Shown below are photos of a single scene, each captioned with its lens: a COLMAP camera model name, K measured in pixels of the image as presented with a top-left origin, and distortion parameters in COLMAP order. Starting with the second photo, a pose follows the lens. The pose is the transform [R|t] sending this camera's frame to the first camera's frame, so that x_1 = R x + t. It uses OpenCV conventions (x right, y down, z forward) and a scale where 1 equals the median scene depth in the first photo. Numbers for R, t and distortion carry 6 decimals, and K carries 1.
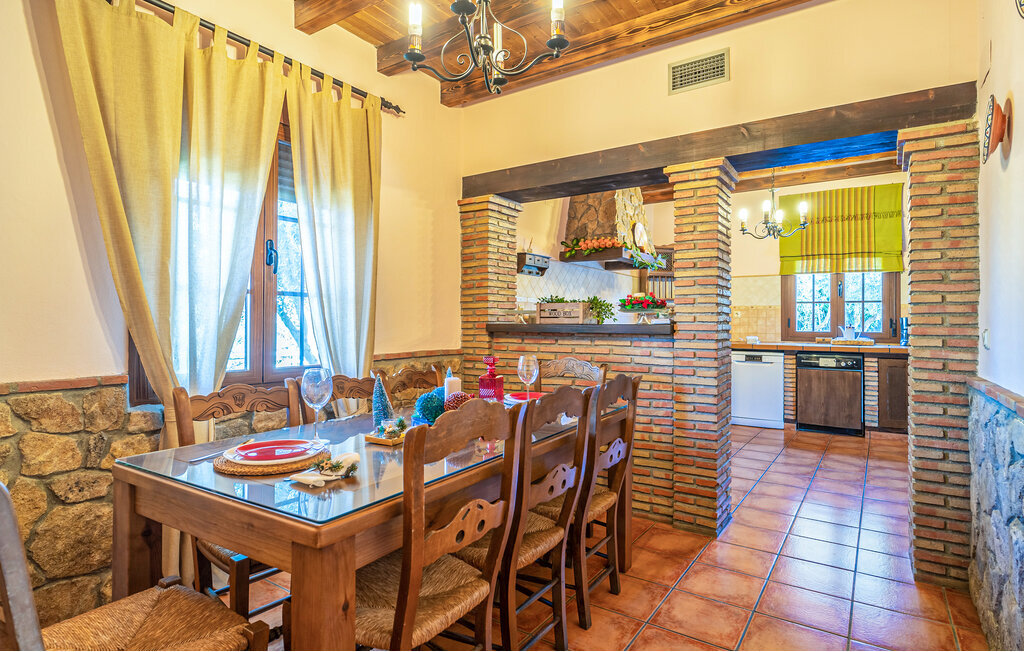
lens RADIAL K [[536.4, 0, 511.0], [0, 536.4, 321.8], [0, 0, 1]] dist [0.000828, -0.002407]
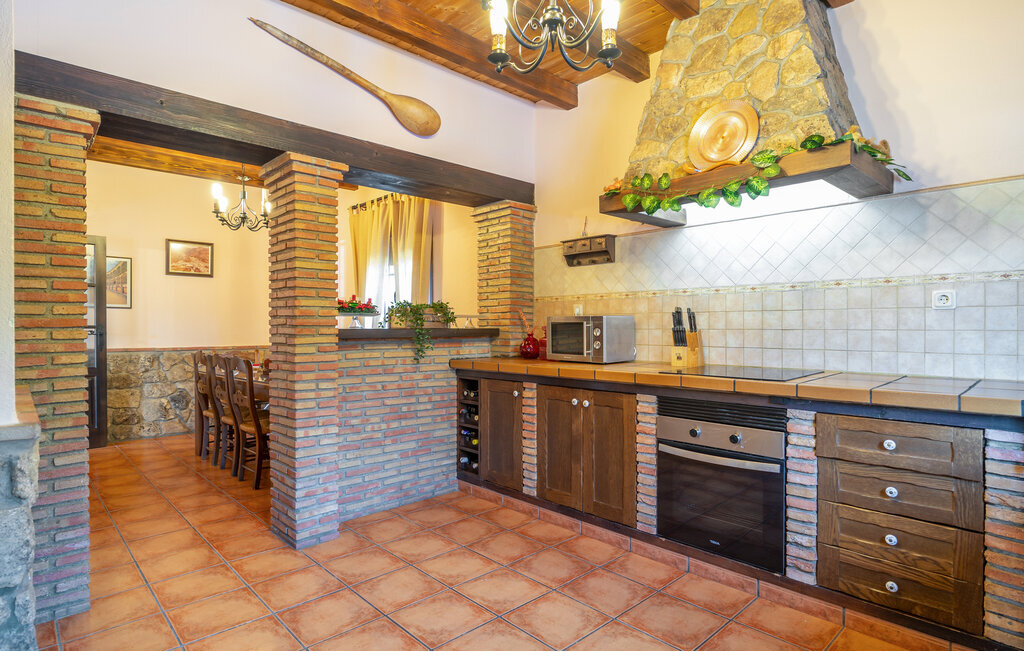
lens RADIAL K [[536.4, 0, 508.7], [0, 536.4, 326.5], [0, 0, 1]] dist [0.000828, -0.002407]
pose [[-0.214137, 0.000204, -0.976804, 0.653210], [0.005575, 0.999984, -0.001014, 0.002231], [0.976788, -0.005663, -0.214134, 0.838239]]
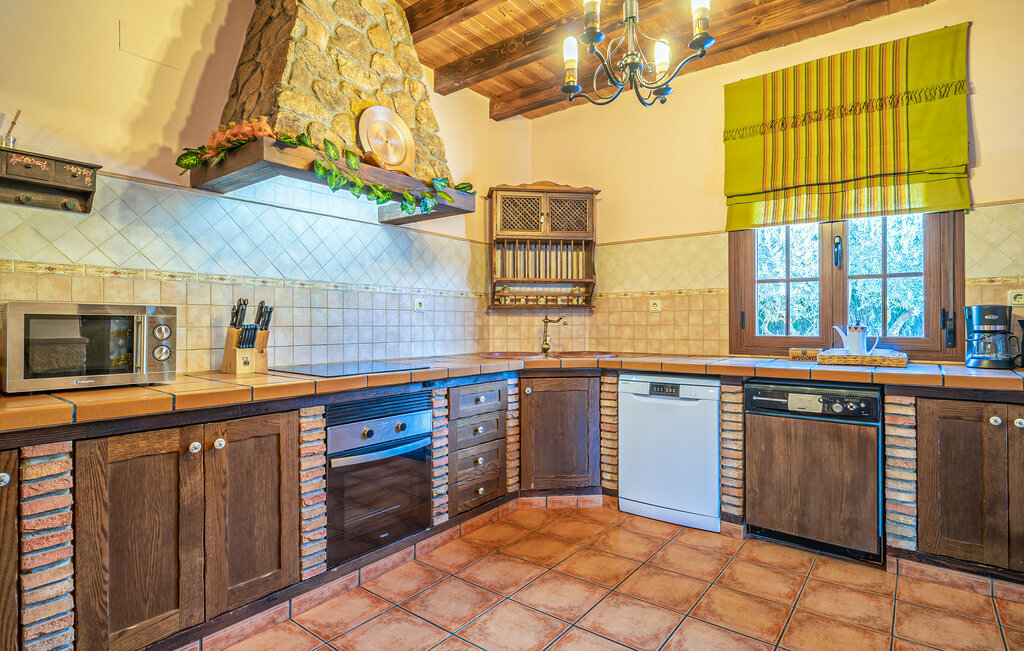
lens RADIAL K [[536.4, 0, 509.9], [0, 536.4, 324.4], [0, 0, 1]] dist [0.000828, -0.002407]
pose [[0.998590, -0.006360, -0.052709, 0.345940], [0.006510, 0.999975, 0.002671, 0.003496], [0.052691, -0.003010, 0.998606, 0.500544]]
